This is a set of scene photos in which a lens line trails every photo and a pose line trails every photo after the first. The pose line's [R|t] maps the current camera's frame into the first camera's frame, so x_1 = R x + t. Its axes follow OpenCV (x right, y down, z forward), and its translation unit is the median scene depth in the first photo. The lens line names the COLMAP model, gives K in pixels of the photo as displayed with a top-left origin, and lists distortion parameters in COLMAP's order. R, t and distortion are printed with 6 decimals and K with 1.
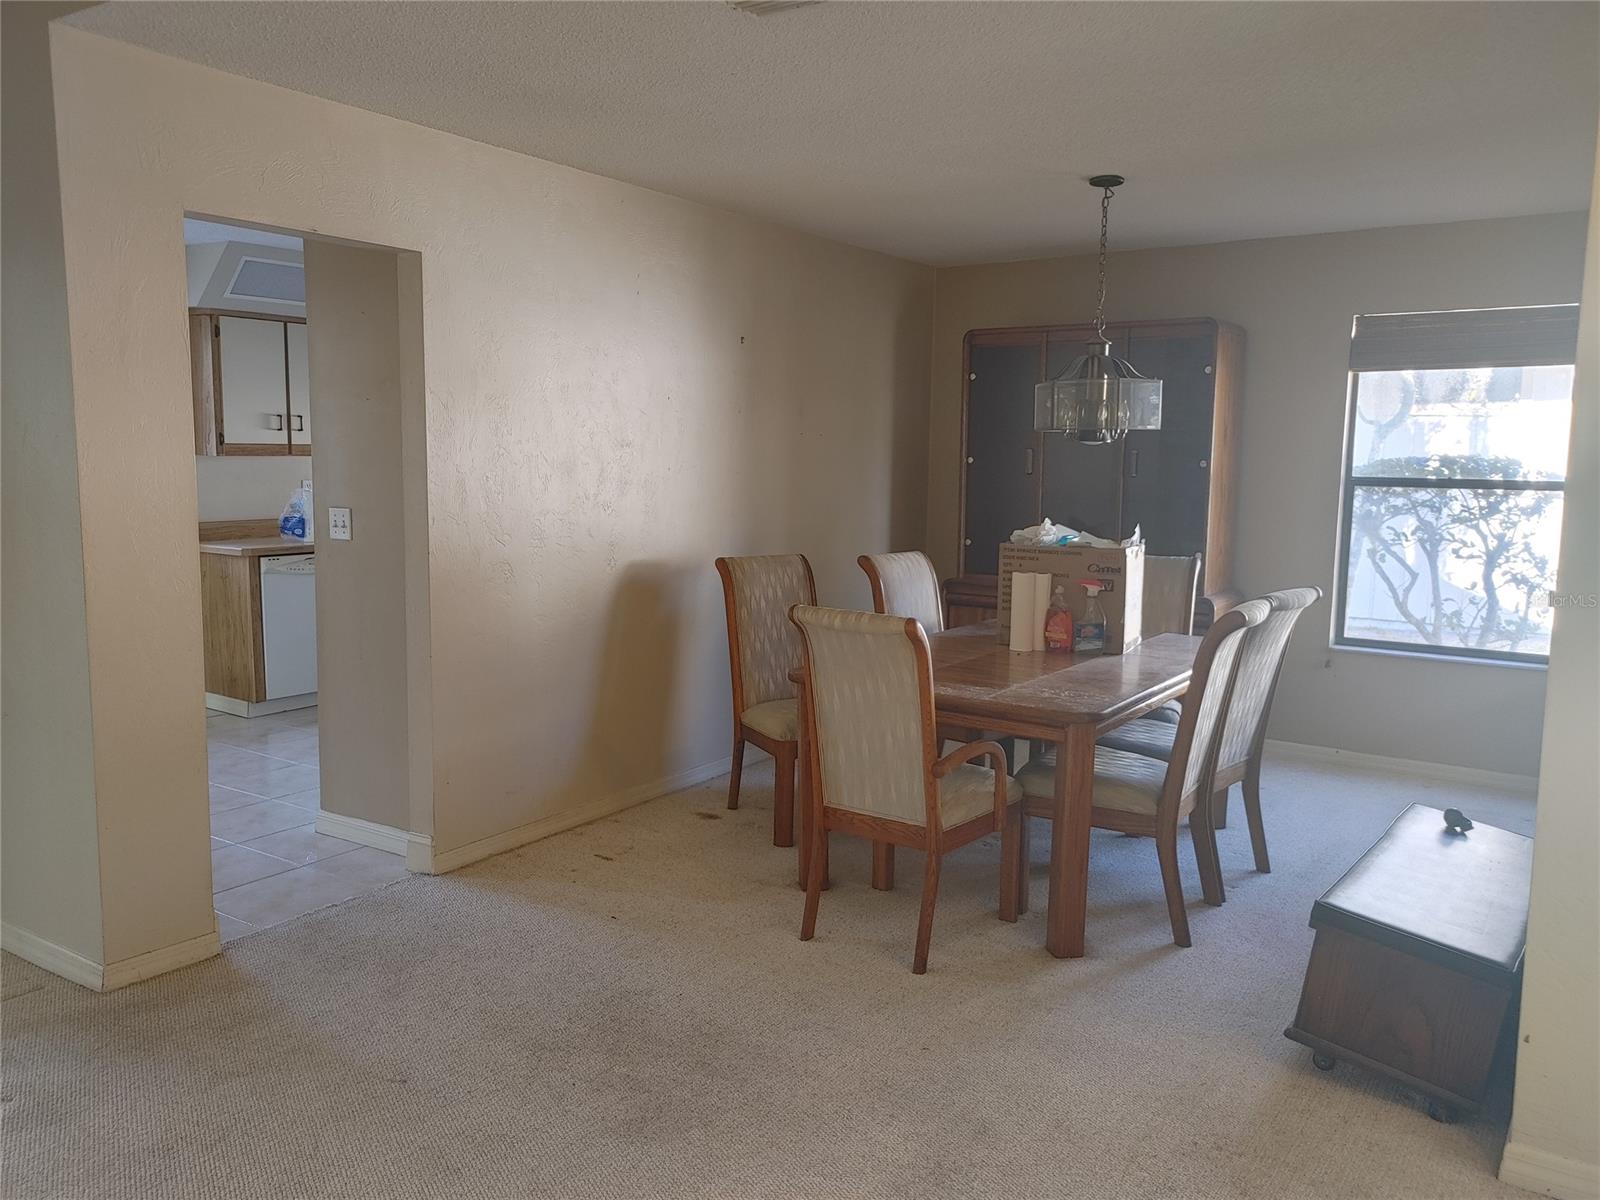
lens RADIAL K [[1234.5, 0, 800.0], [0, 1234.5, 600.0], [0, 0, 1]] dist [-0.005269, -0.003990]
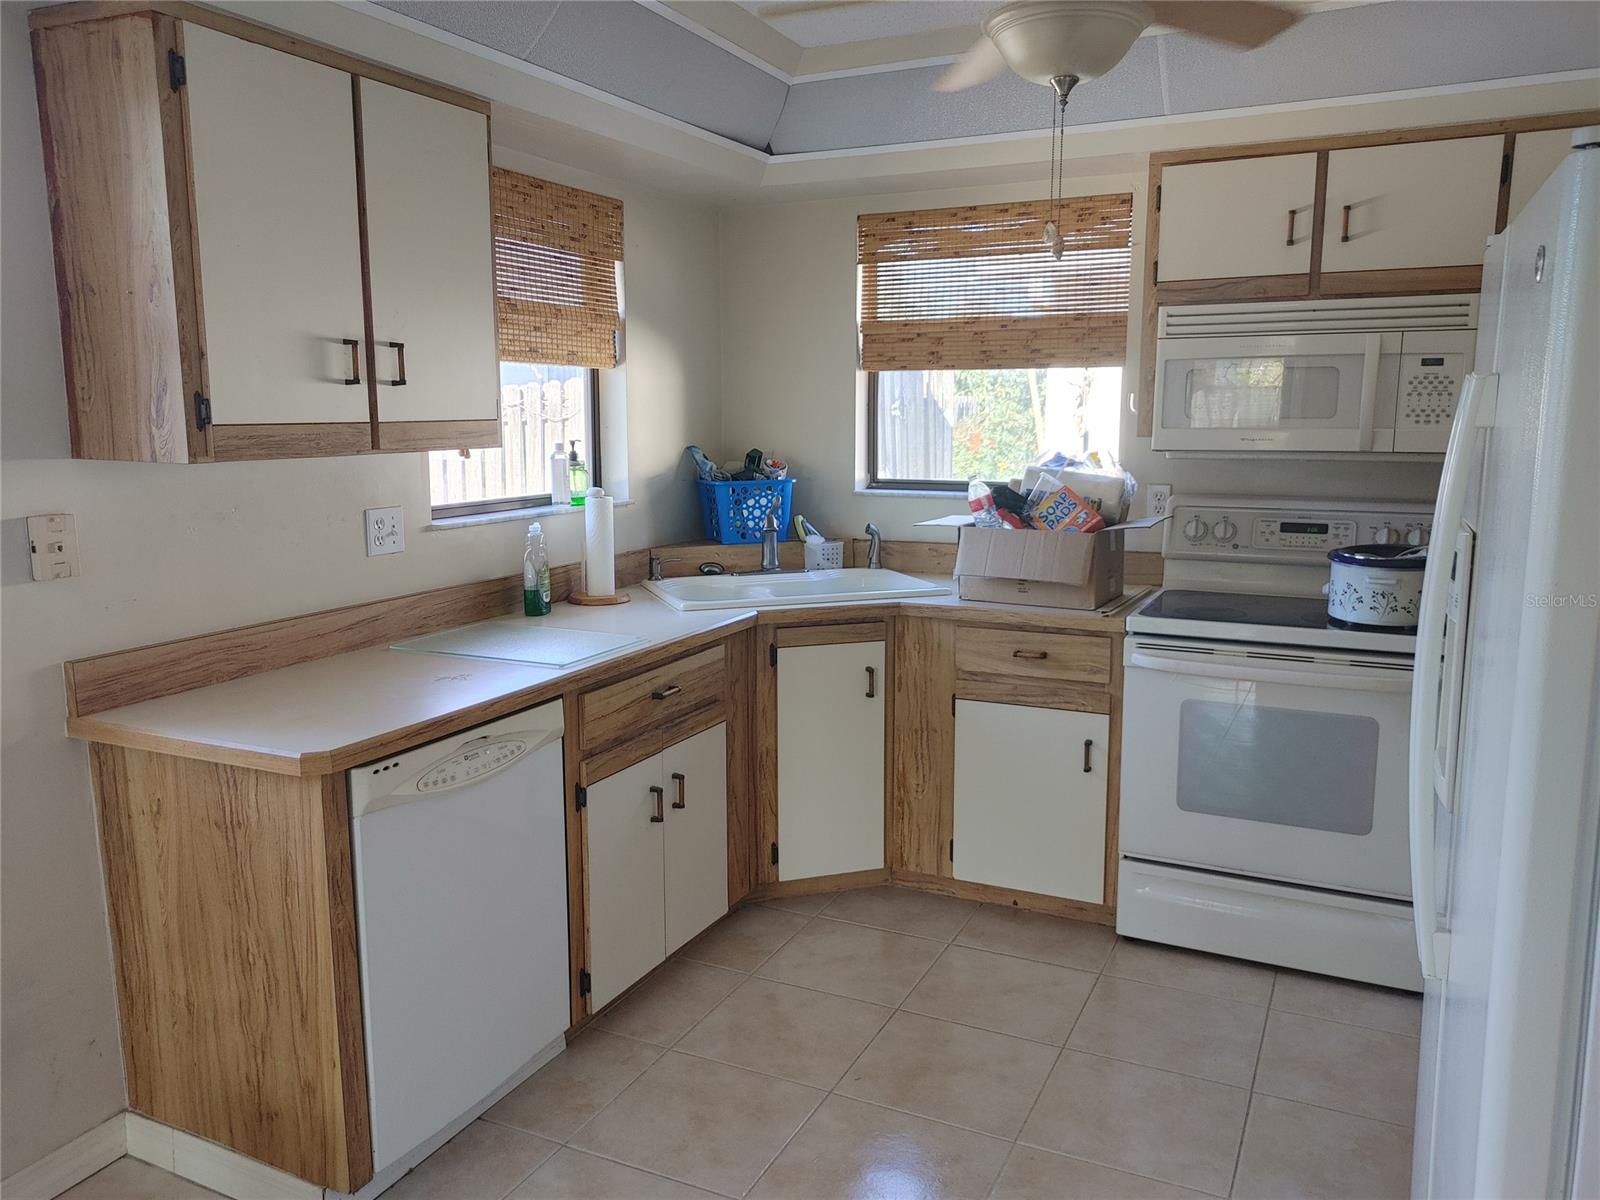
lens RADIAL K [[1225.8, 0, 800.0], [0, 1225.8, 600.0], [0, 0, 1]] dist [0.037883, -0.029261]
pose [[0.991850, -0.030019, 0.123821, -0.353097], [0.024969, 0.998800, 0.042133, -0.090017], [-0.124937, -0.038698, 0.991410, 0.650361]]
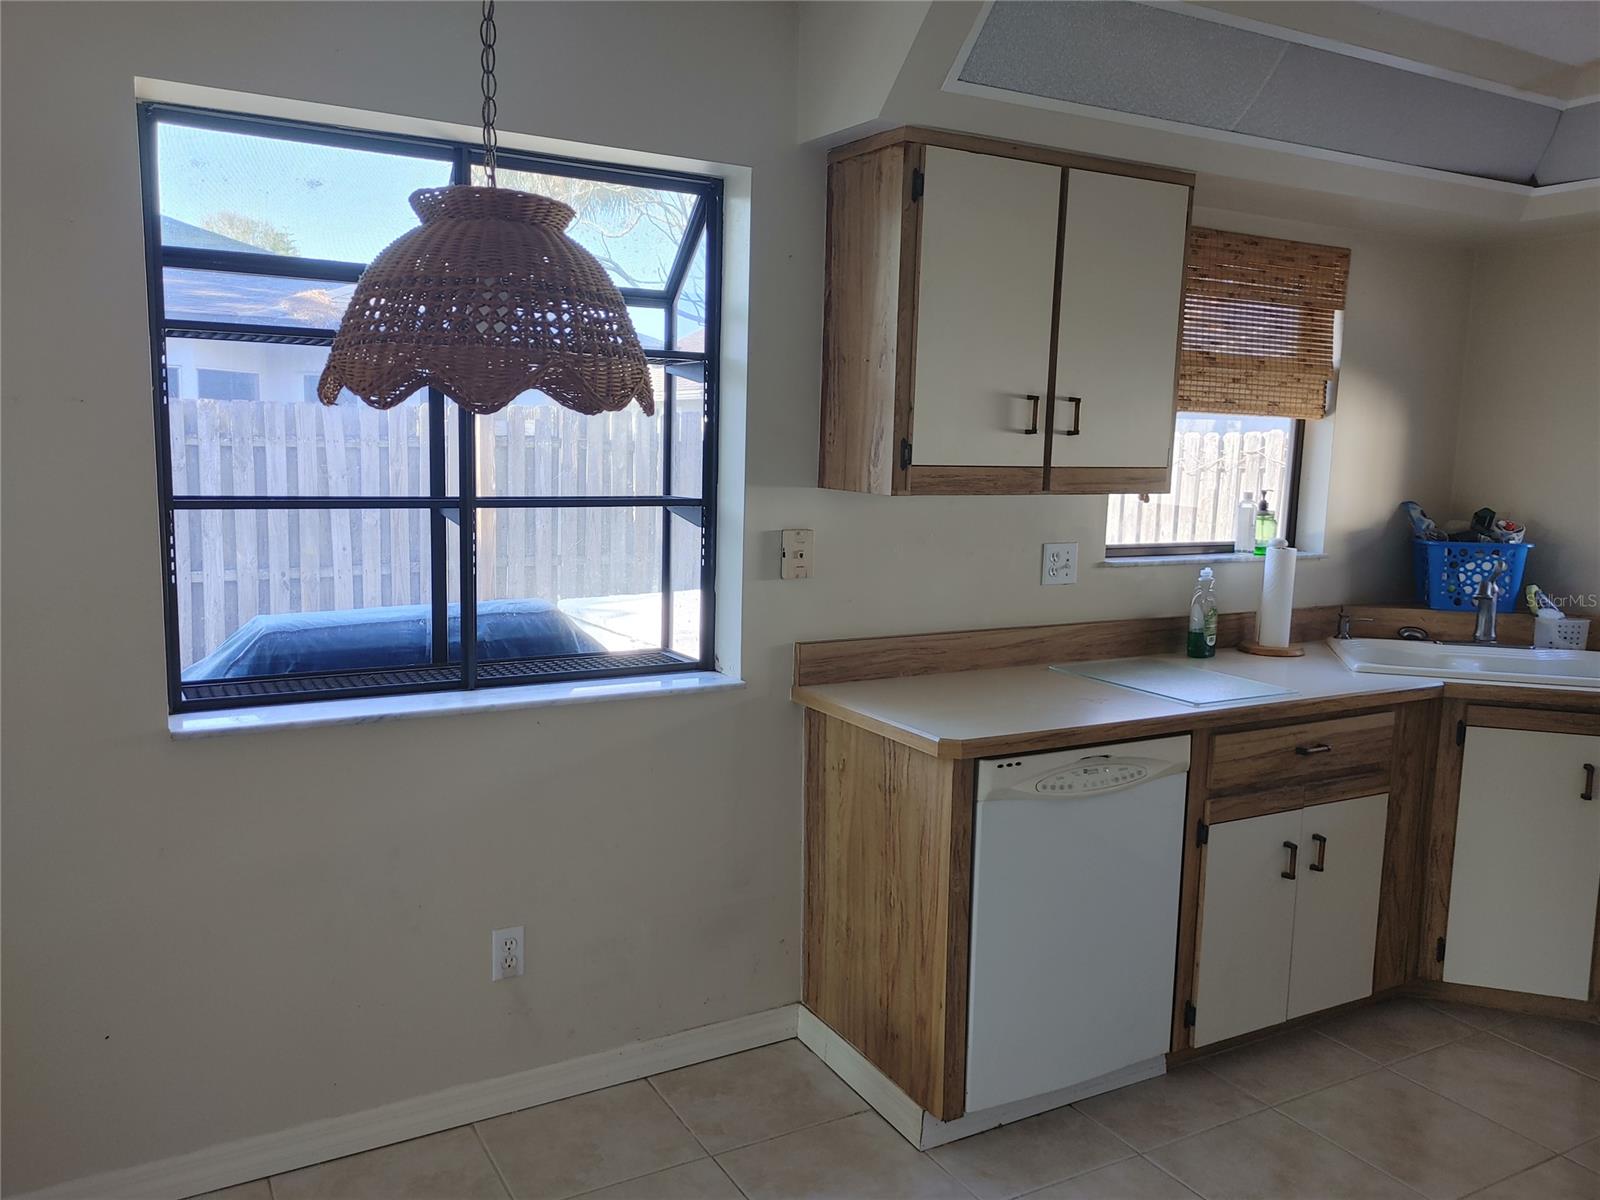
lens RADIAL K [[1225.8, 0, 800.0], [0, 1225.8, 600.0], [0, 0, 1]] dist [0.037883, -0.029261]
pose [[0.893280, 0.072123, -0.443677, -0.316056], [-0.070219, 0.997316, 0.020744, -0.088105], [0.443982, 0.012624, 0.895947, 0.618882]]
